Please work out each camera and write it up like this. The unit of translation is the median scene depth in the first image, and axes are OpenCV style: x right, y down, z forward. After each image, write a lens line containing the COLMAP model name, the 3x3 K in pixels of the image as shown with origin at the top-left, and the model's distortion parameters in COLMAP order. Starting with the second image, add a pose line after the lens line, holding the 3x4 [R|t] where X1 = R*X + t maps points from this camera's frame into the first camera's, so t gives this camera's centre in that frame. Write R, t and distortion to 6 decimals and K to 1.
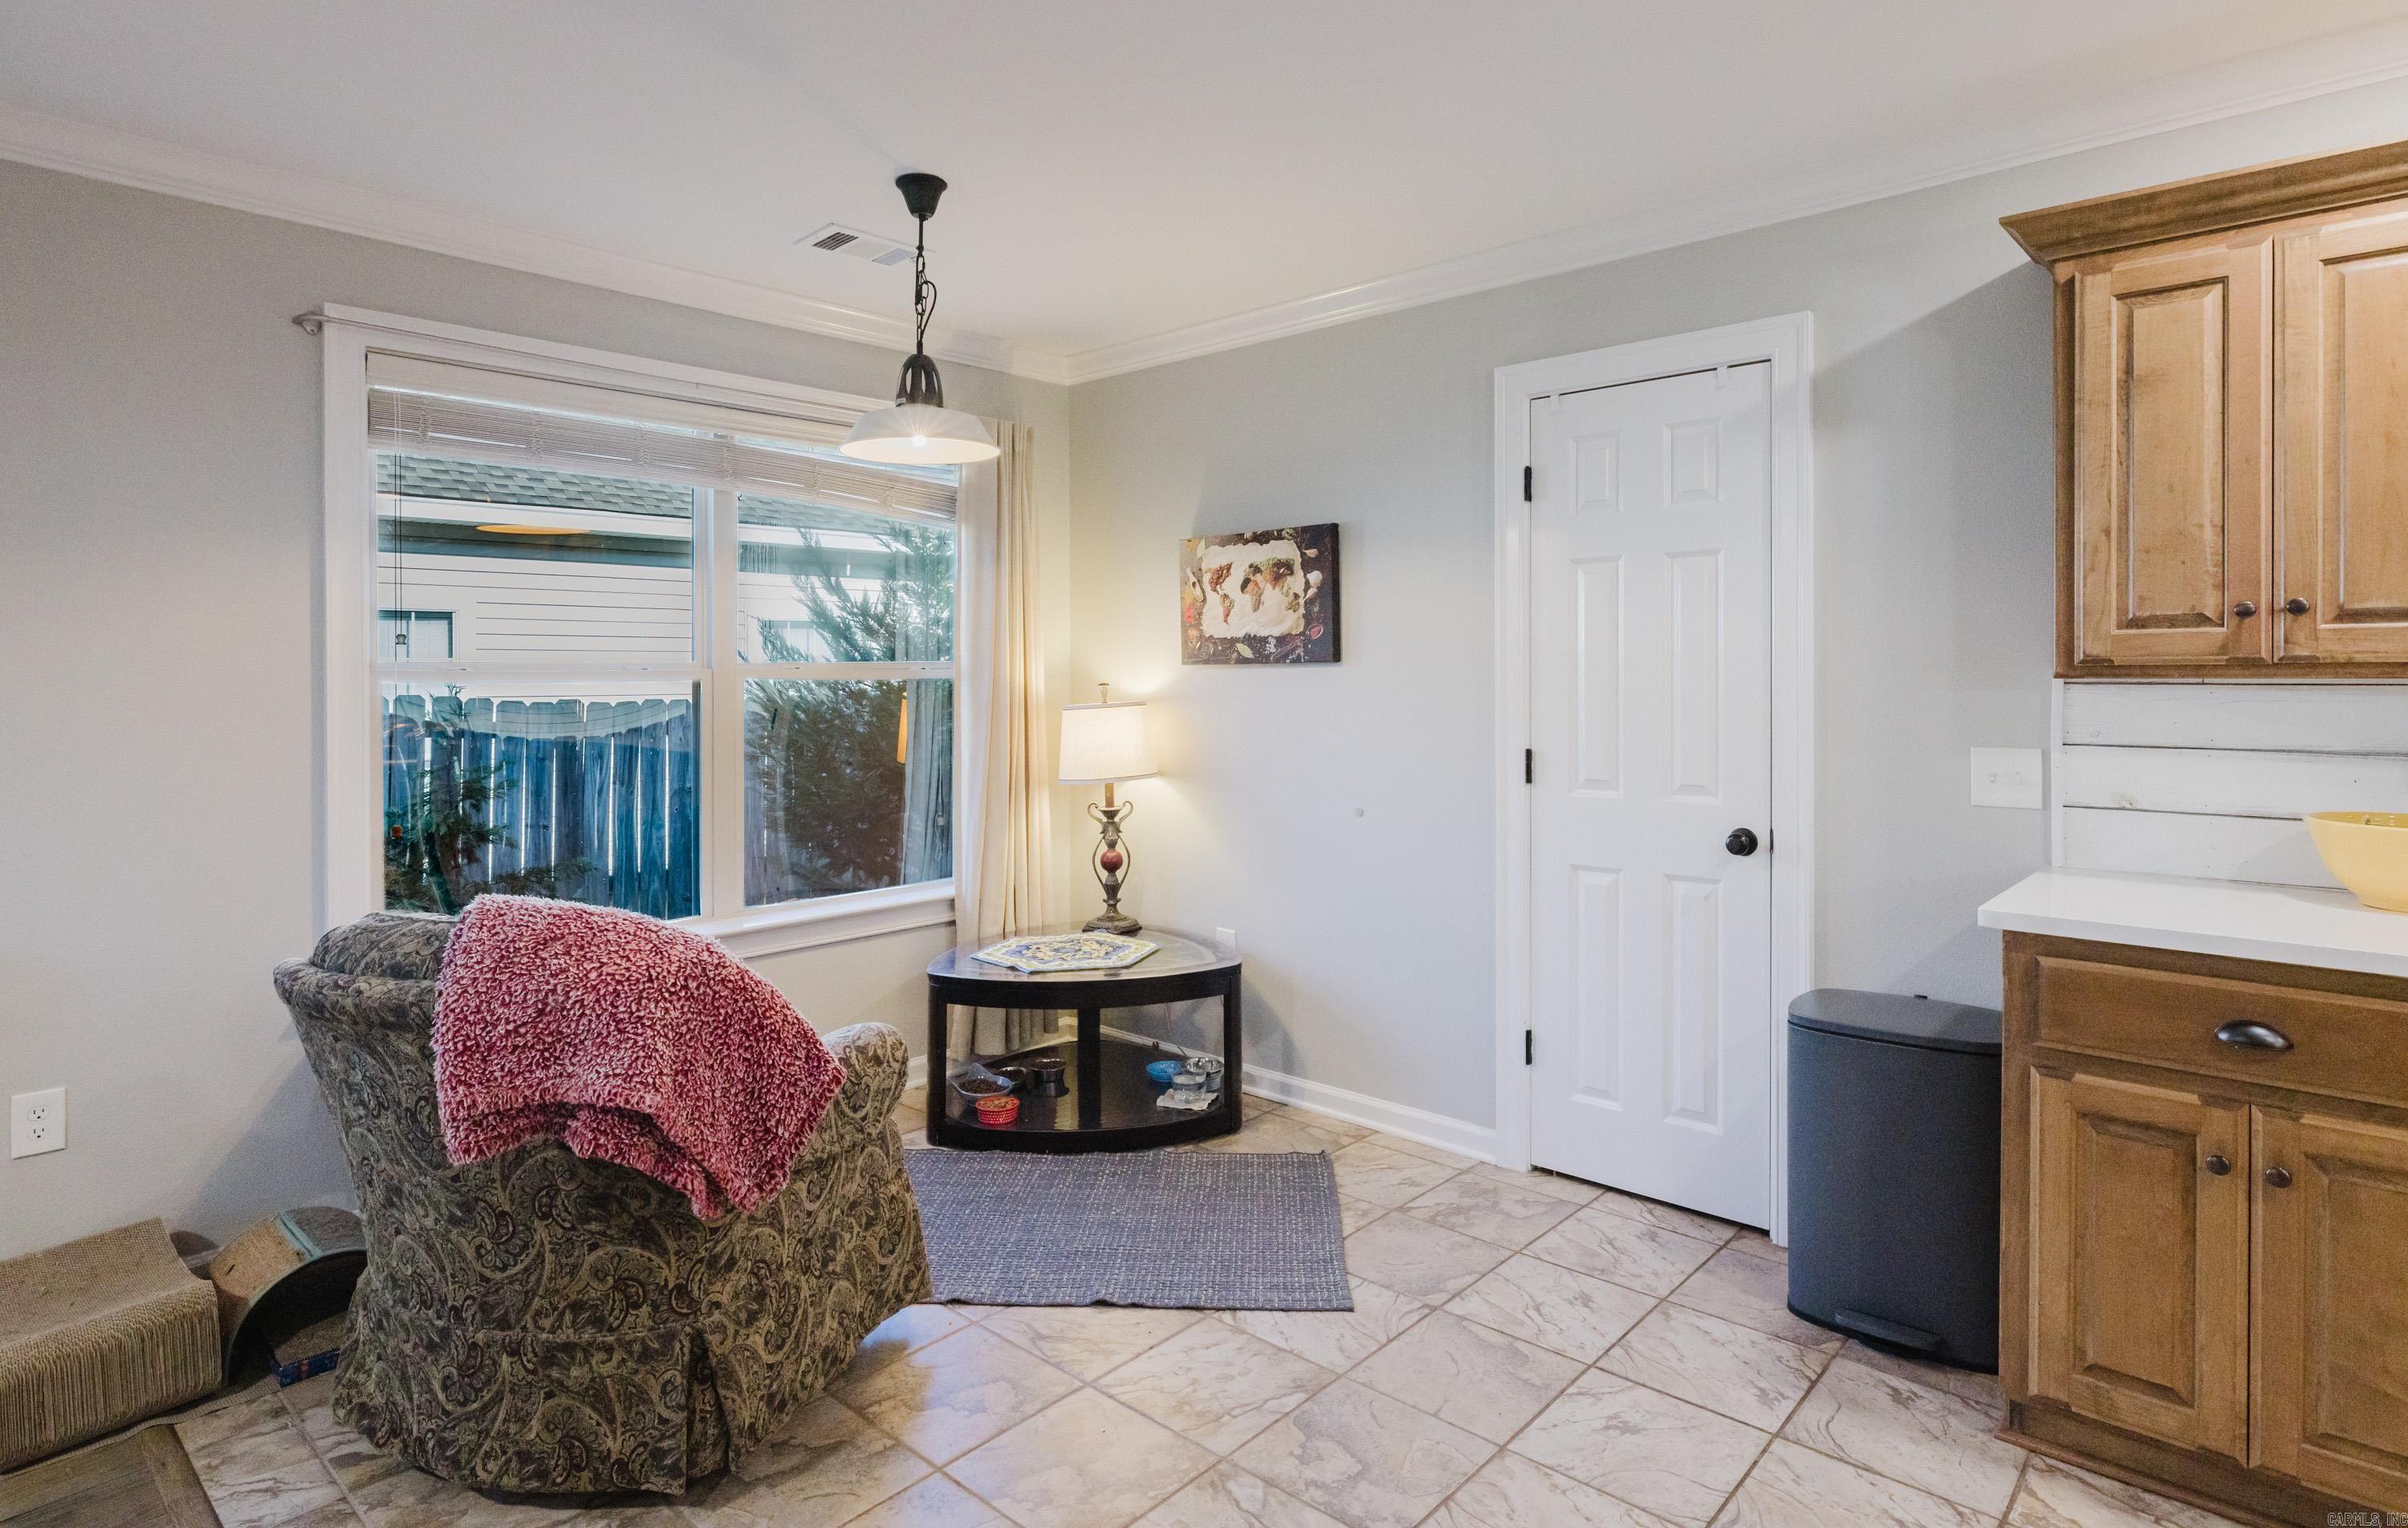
lens RADIAL K [[1271.4, 0, 1194.6], [0, 1271.4, 669.2], [0, 0, 1]] dist [-0.009170, 0.000845]
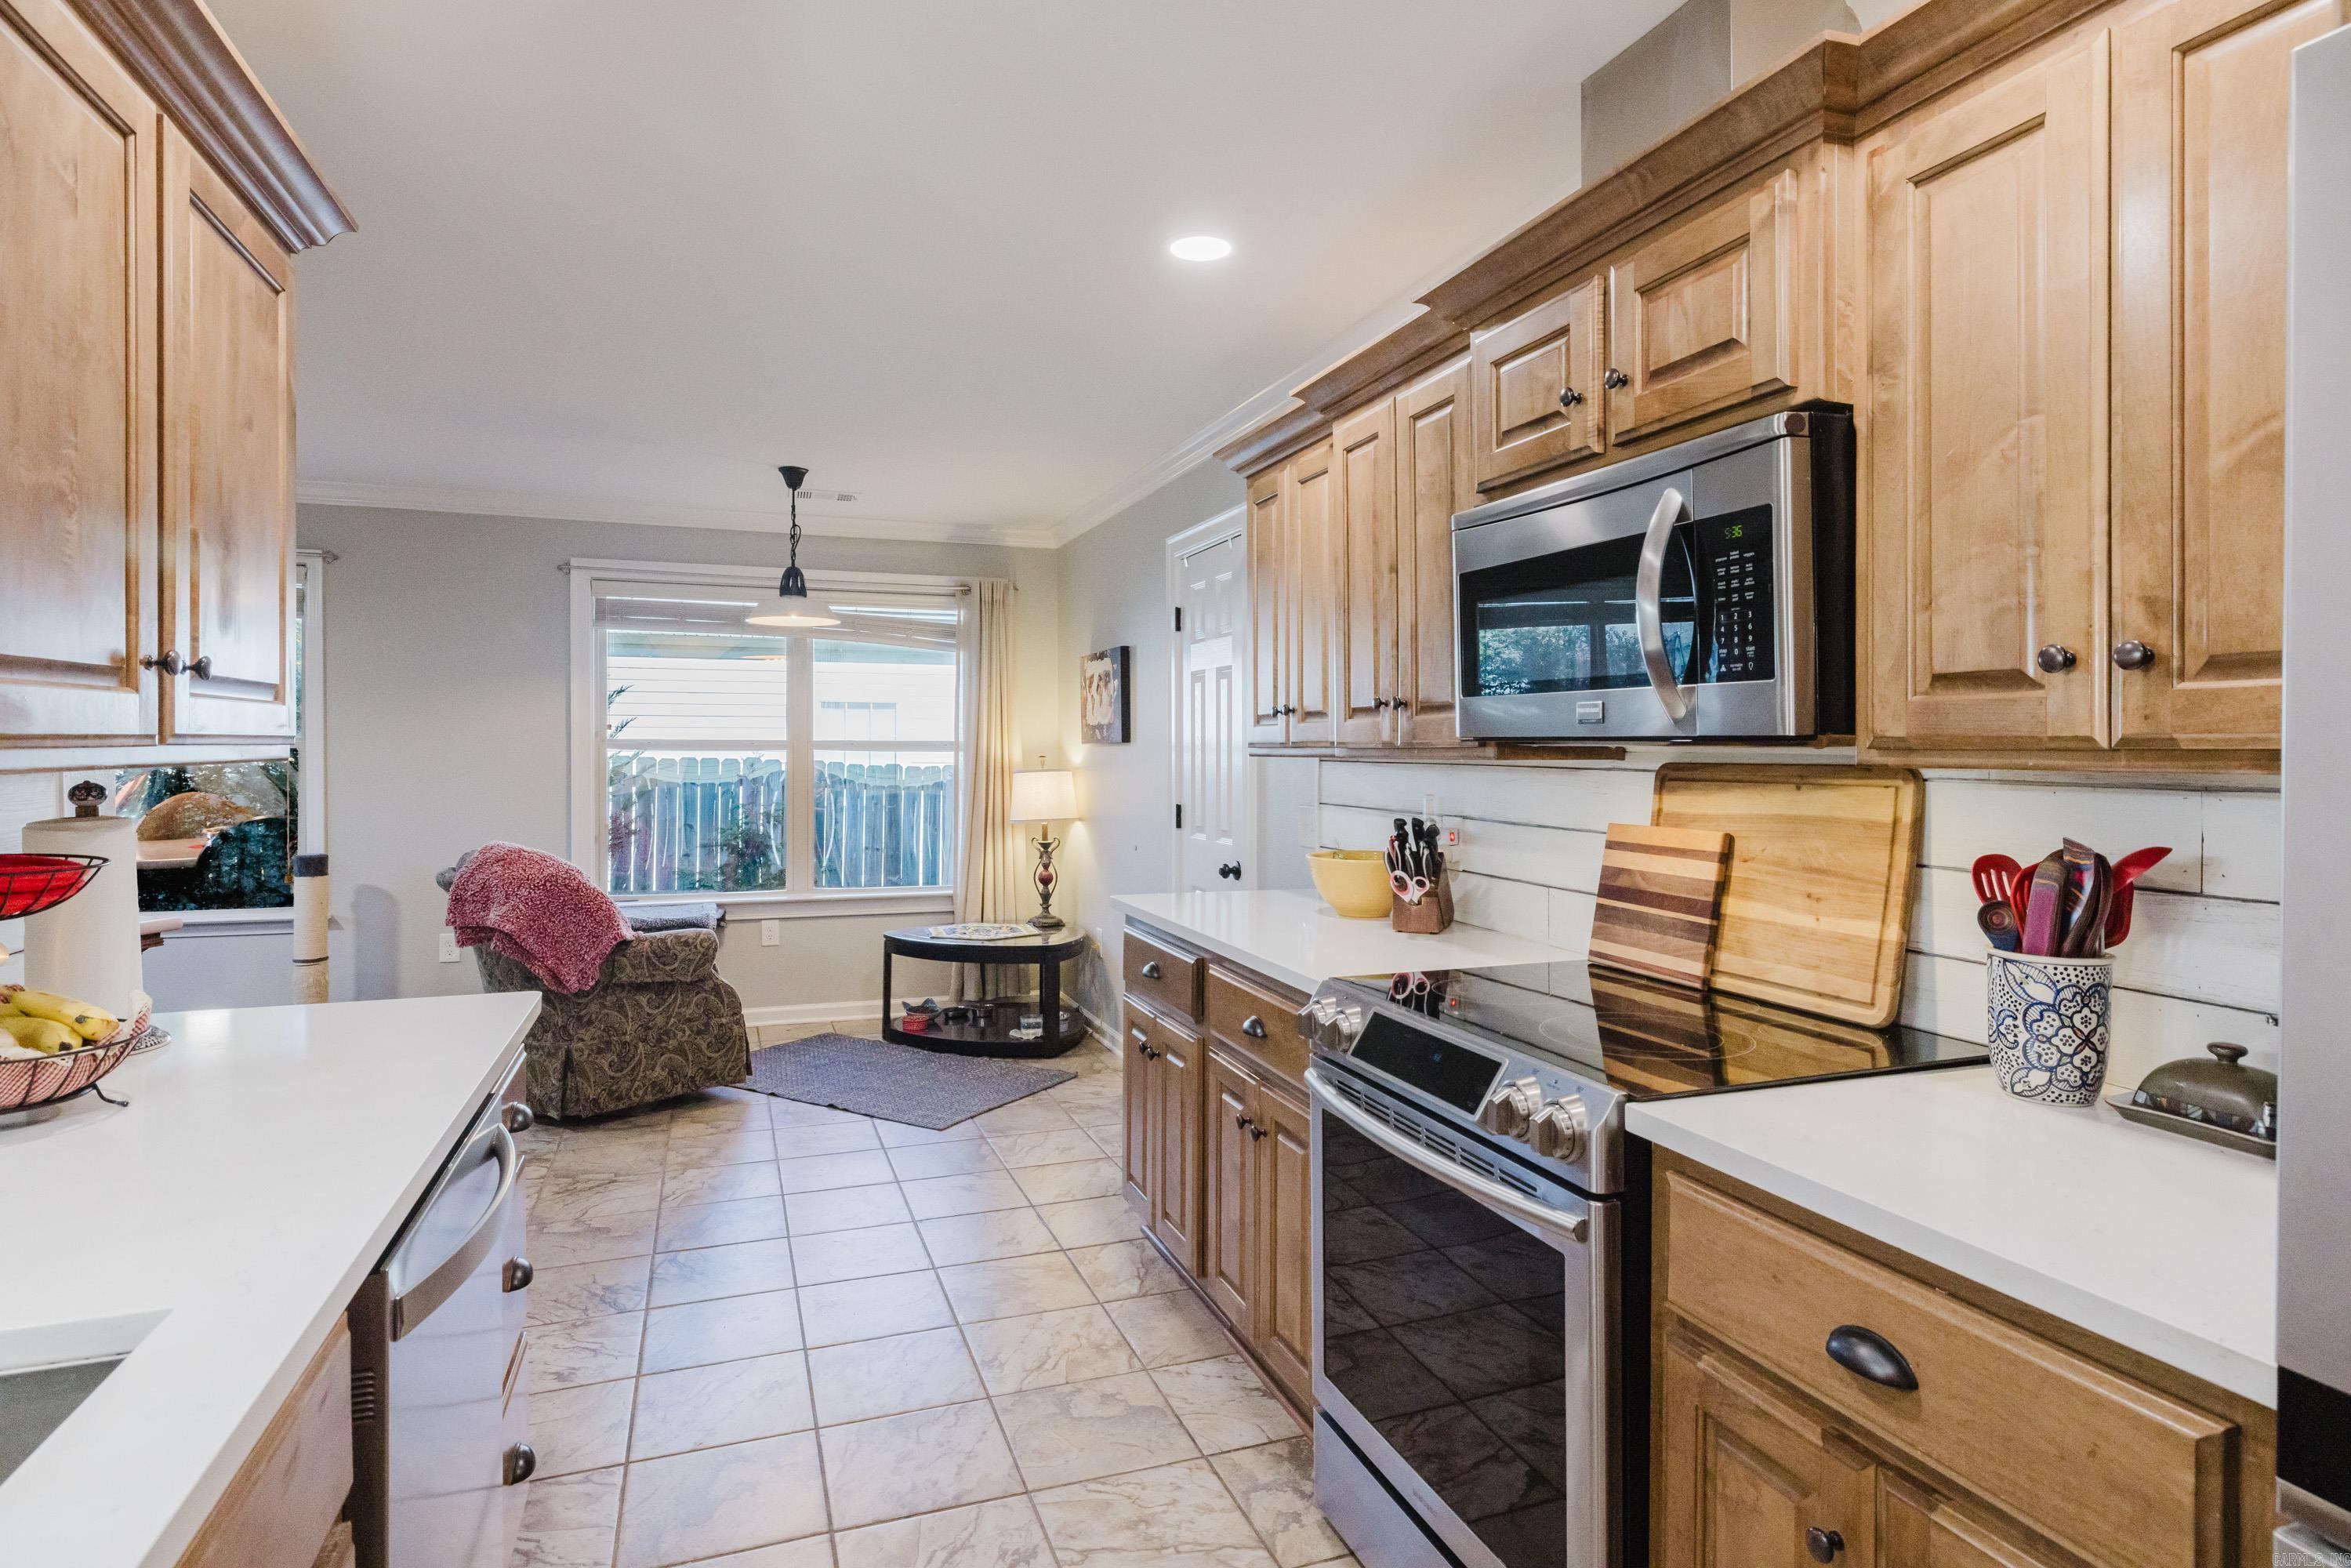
lens RADIAL K [[1274.0, 0, 1197.9], [0, 1274.0, 735.5], [0, 0, 1]] dist [0.006489, 0.000867]
pose [[0.885082, 0.005142, -0.465406, 1.350206], [-0.009478, 0.999931, -0.006977, -0.007205], [0.465338, 0.010586, 0.885070, -0.377541]]
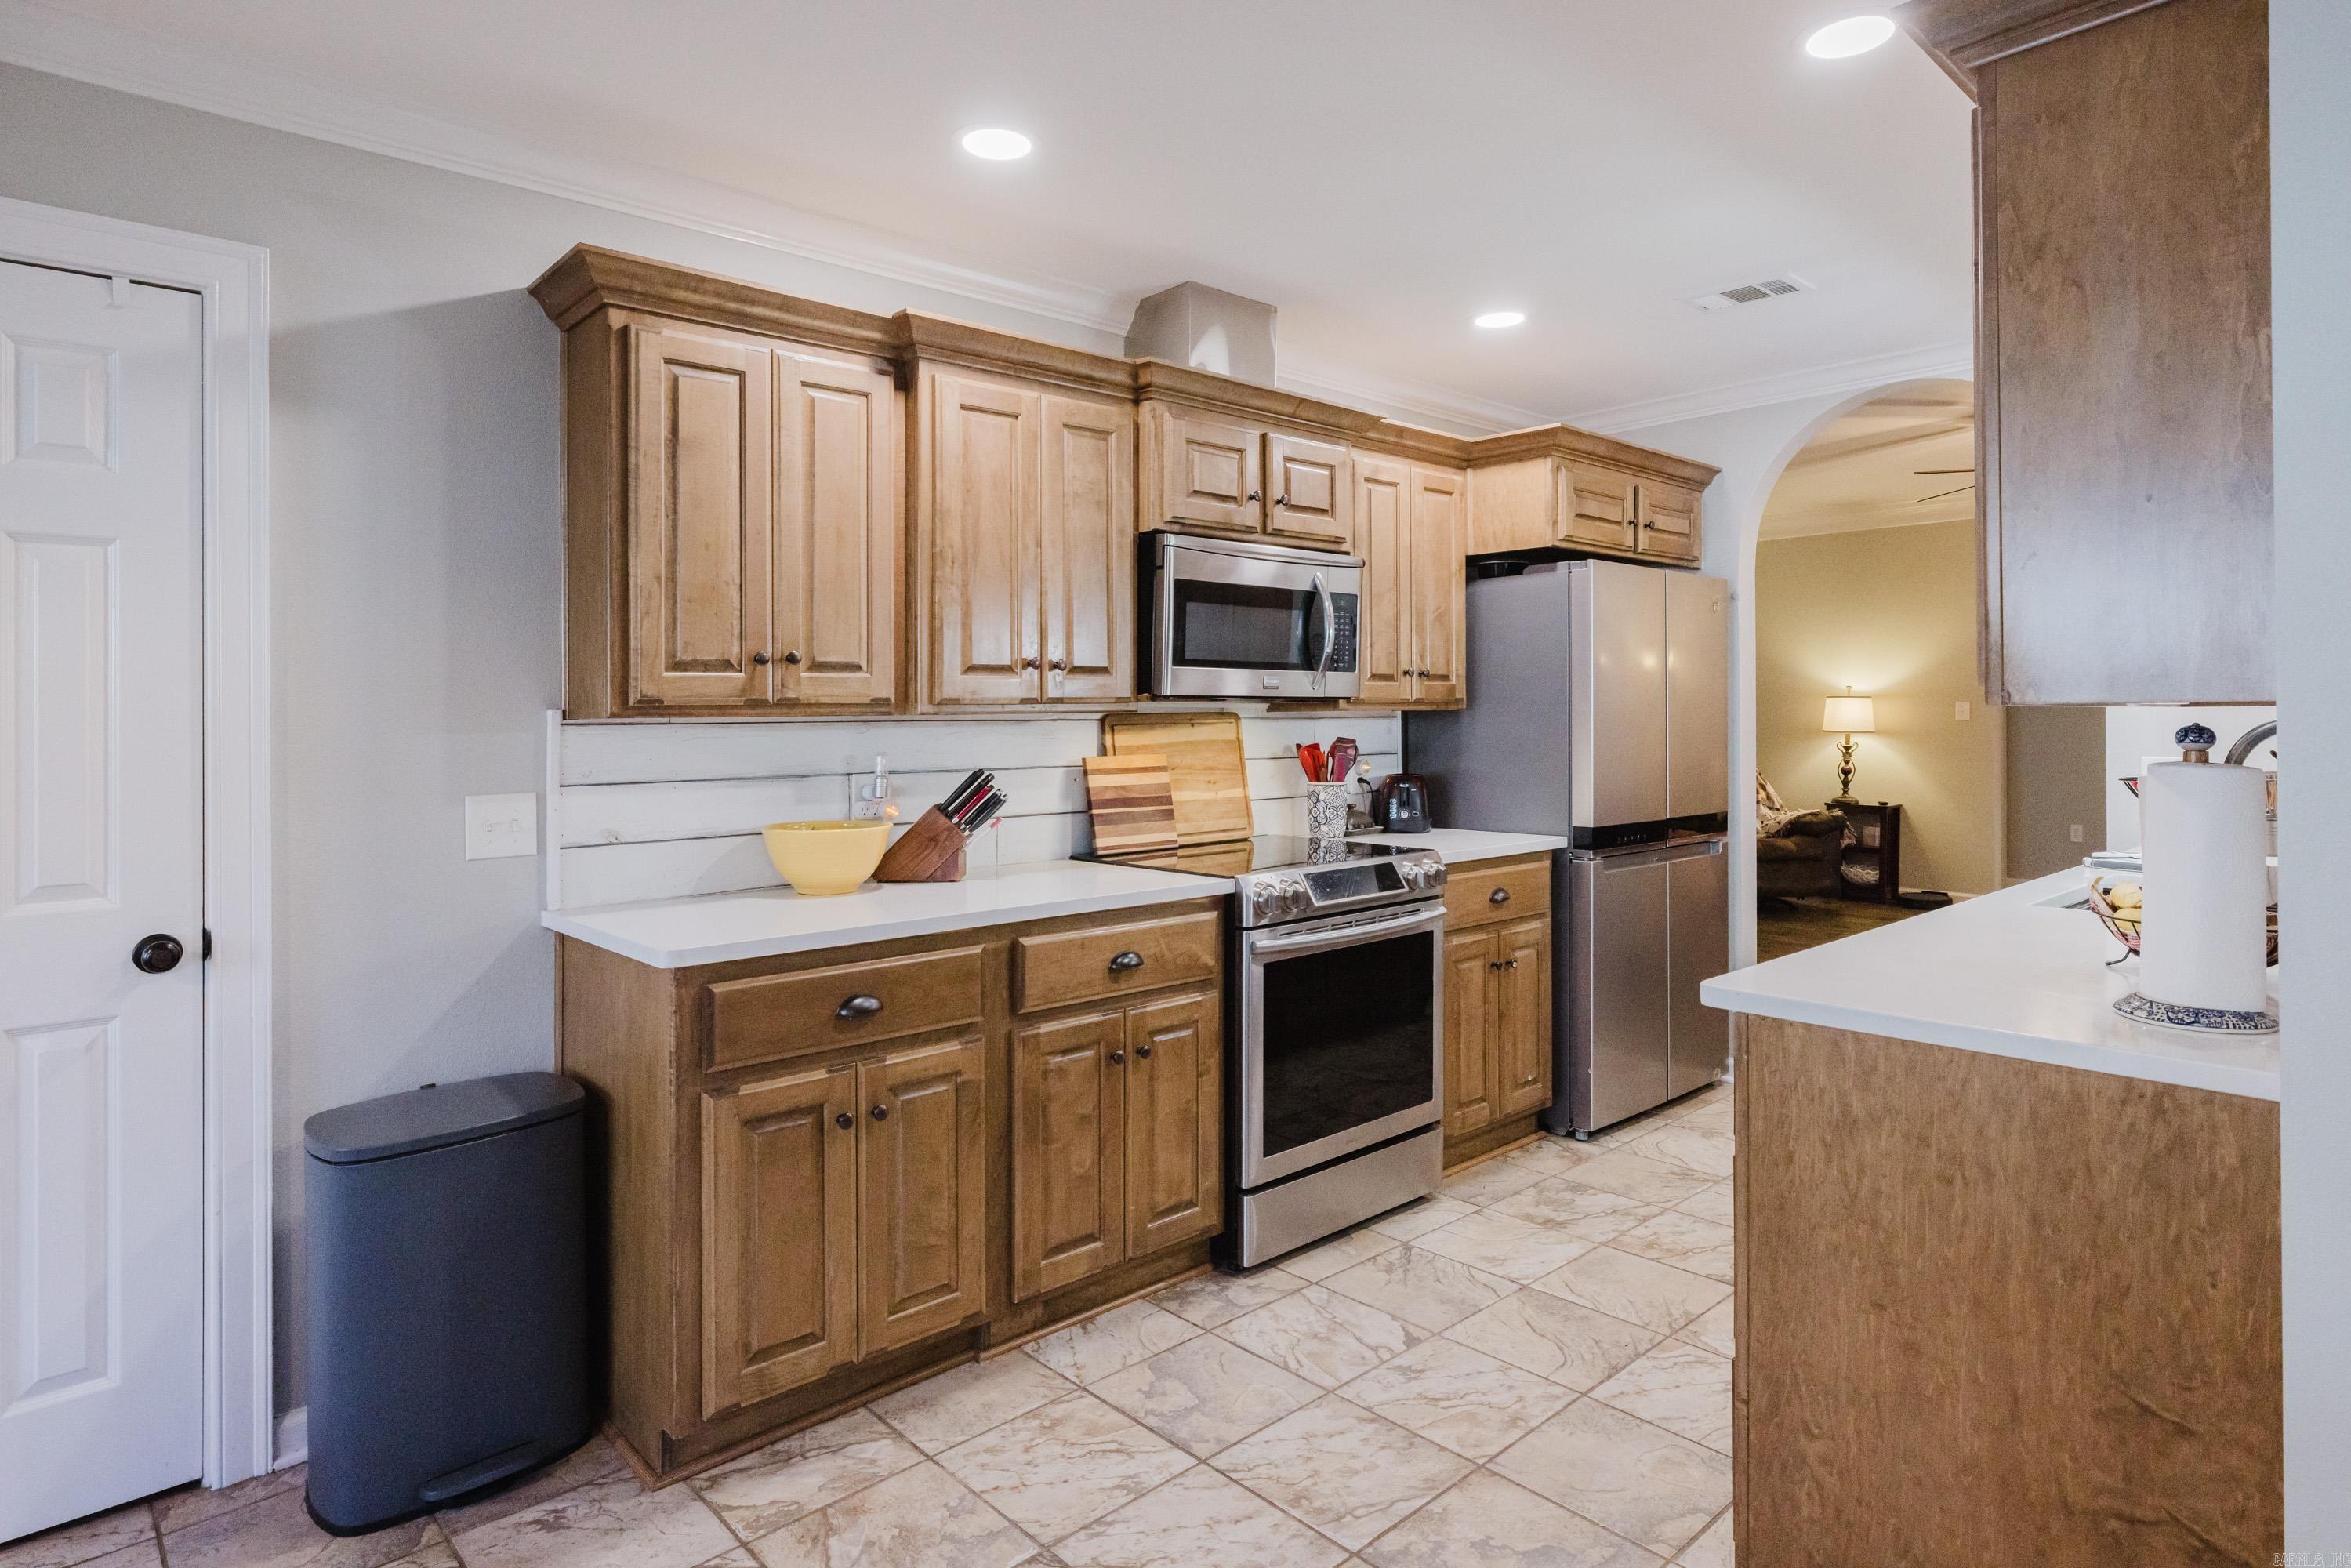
lens RADIAL K [[1274.0, 0, 1190.9], [0, 1274.0, 716.4], [0, 0, 1]] dist [0.006489, 0.000867]
pose [[0.094135, 0.002014, 0.995557, -0.294556], [0.009268, 0.999953, -0.002899, 0.013246], [-0.995516, 0.009500, 0.094112, 0.453668]]
